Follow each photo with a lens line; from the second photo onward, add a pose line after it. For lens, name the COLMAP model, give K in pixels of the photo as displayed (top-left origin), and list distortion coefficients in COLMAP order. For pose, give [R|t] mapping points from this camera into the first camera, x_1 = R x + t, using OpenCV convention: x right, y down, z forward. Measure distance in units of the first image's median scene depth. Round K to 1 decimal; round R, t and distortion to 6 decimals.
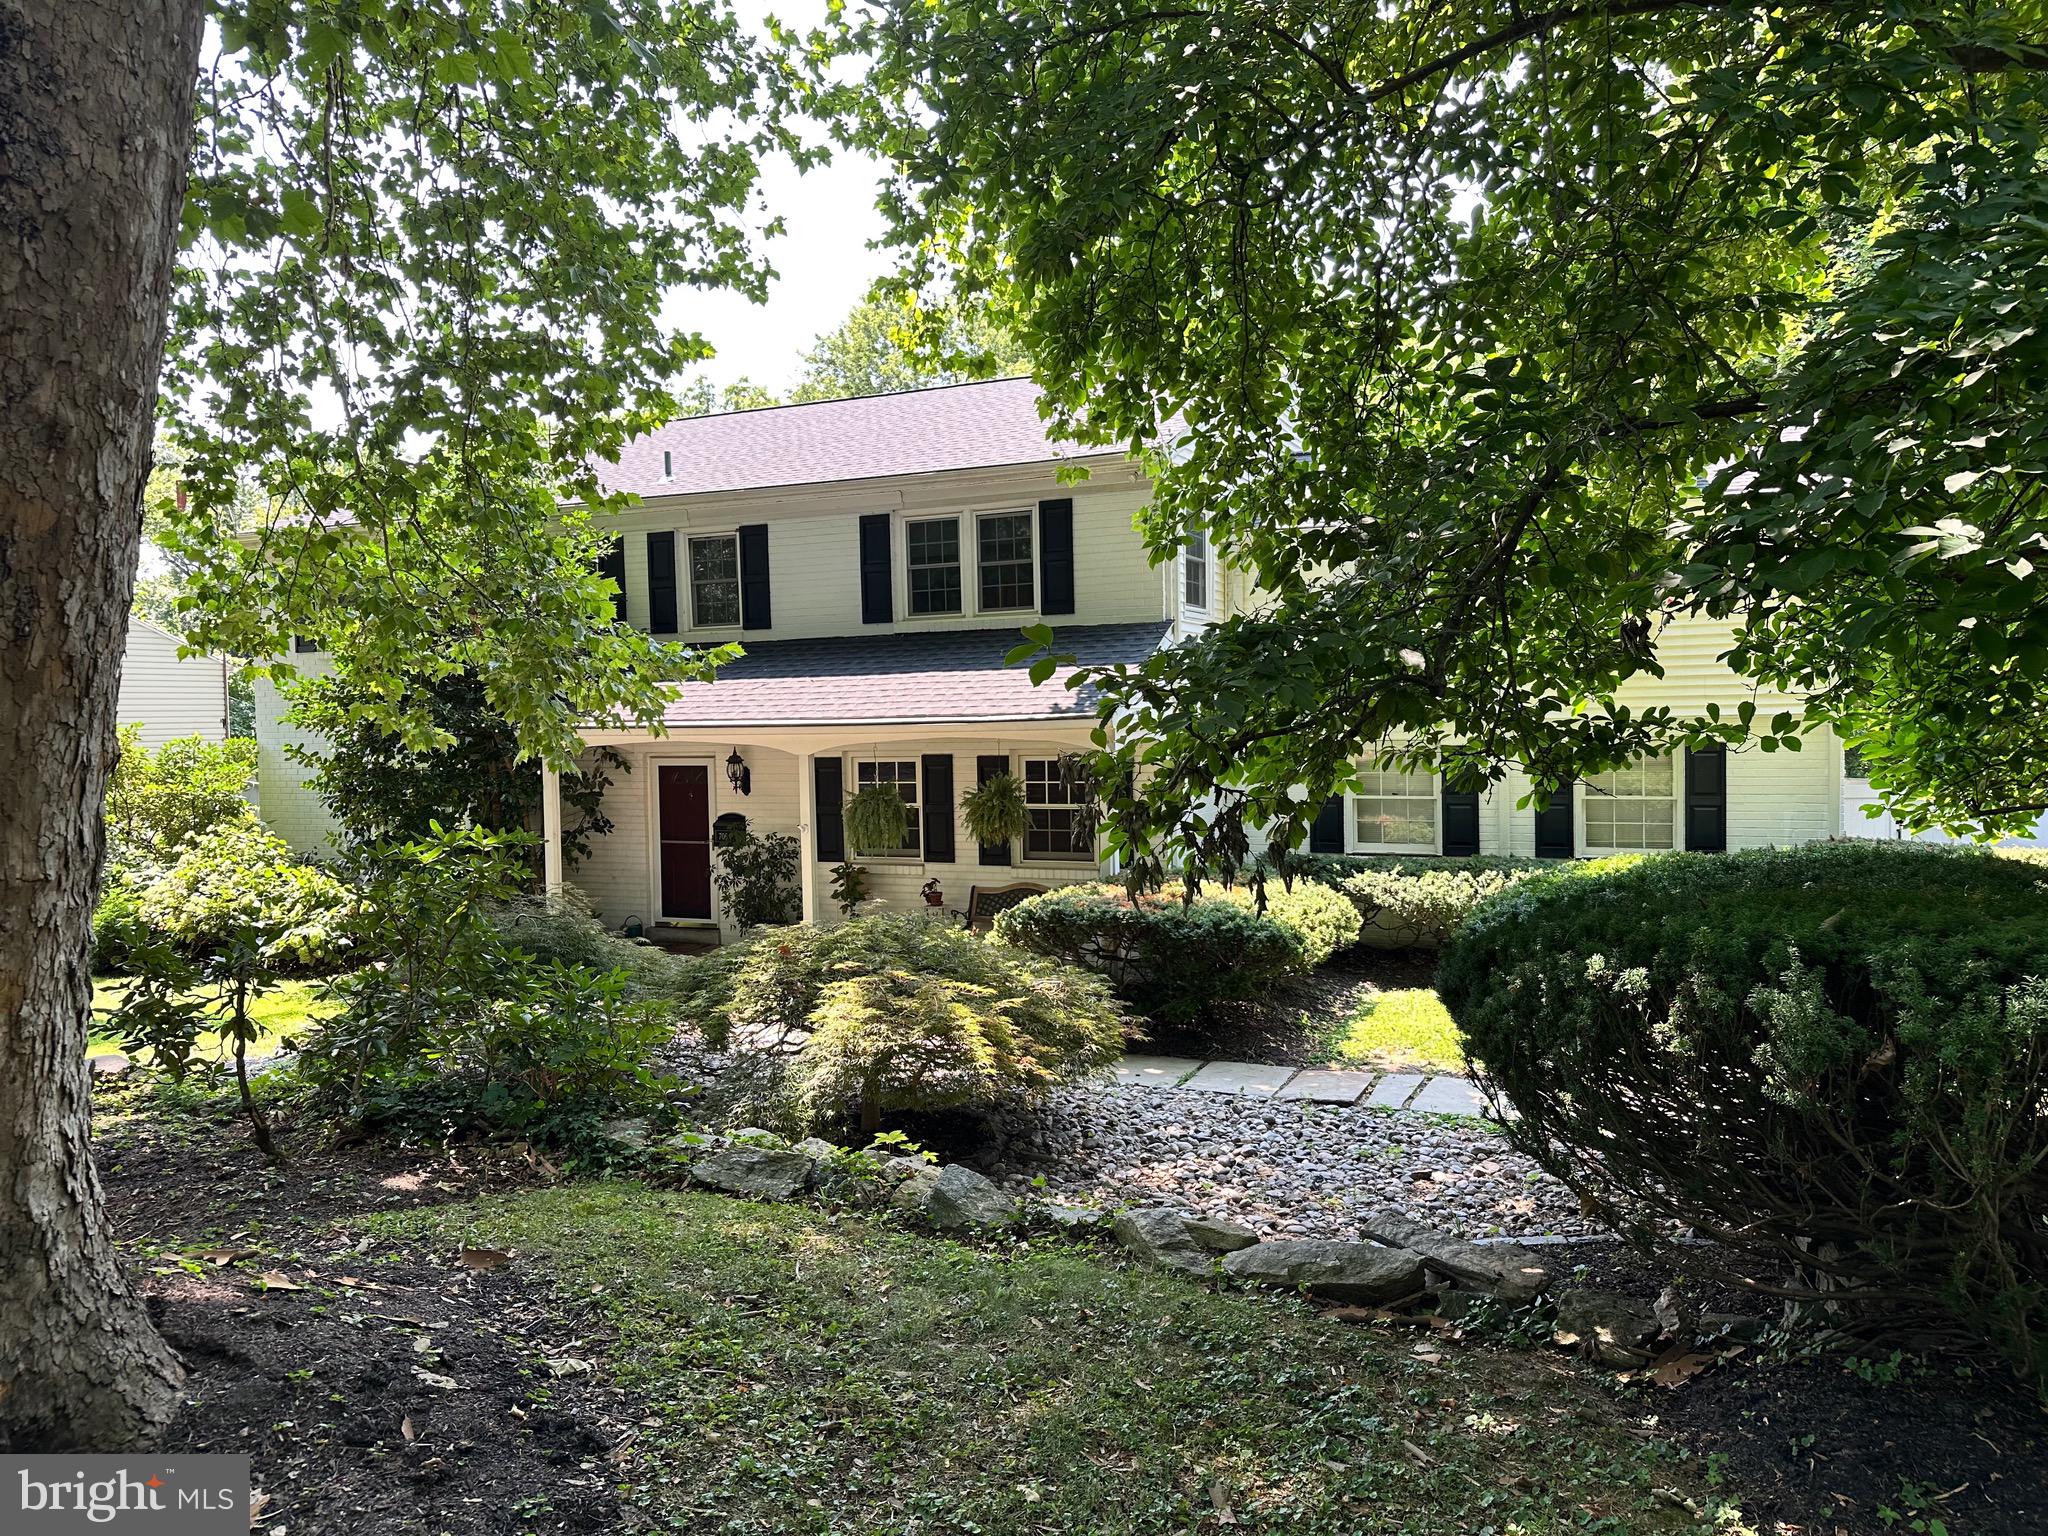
lens RADIAL K [[1466.7, 0, 1038.5], [0, 1466.7, 777.1], [0, 0, 1]] dist [0.060719, -0.076660]
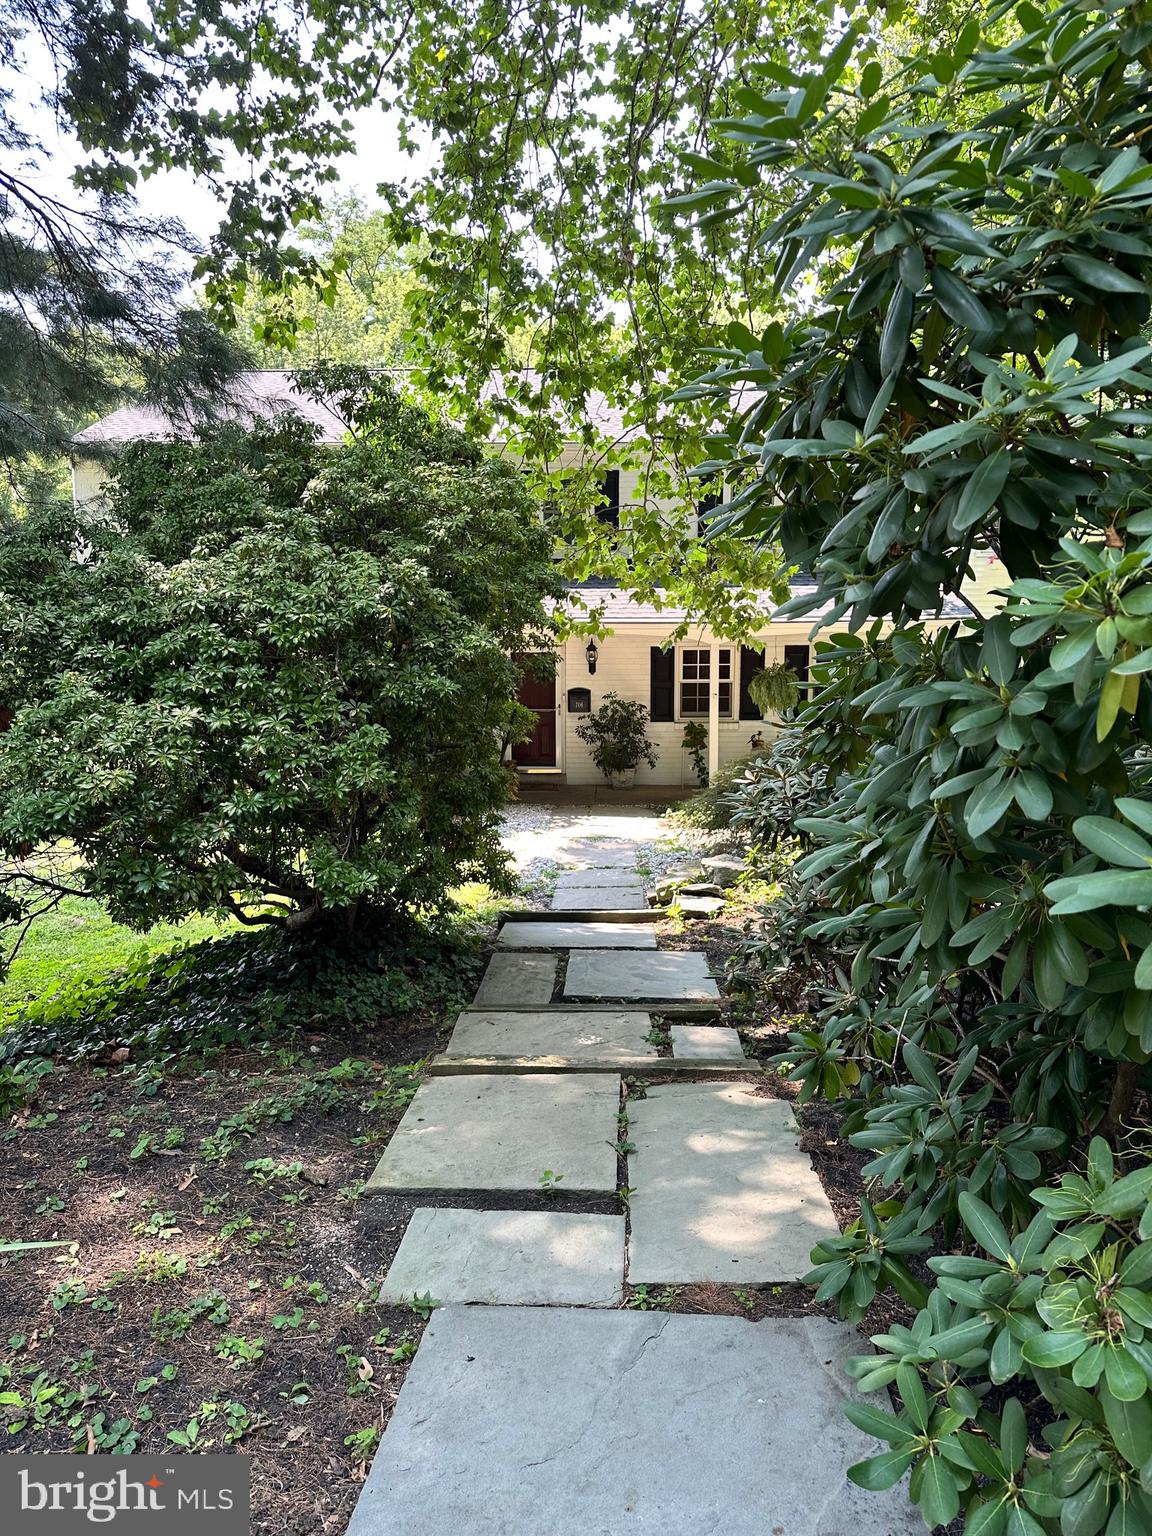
lens RADIAL K [[1100.0, 0, 576.0], [0, 1100.0, 768.0], [0, 0, 1]] dist [0.060719, -0.076660]
pose [[0.919162, -0.032360, 0.392549, -0.650641], [-0.000822, 0.996460, 0.084068, 0.014077], [-0.393879, -0.077595, 0.915881, 0.070359]]
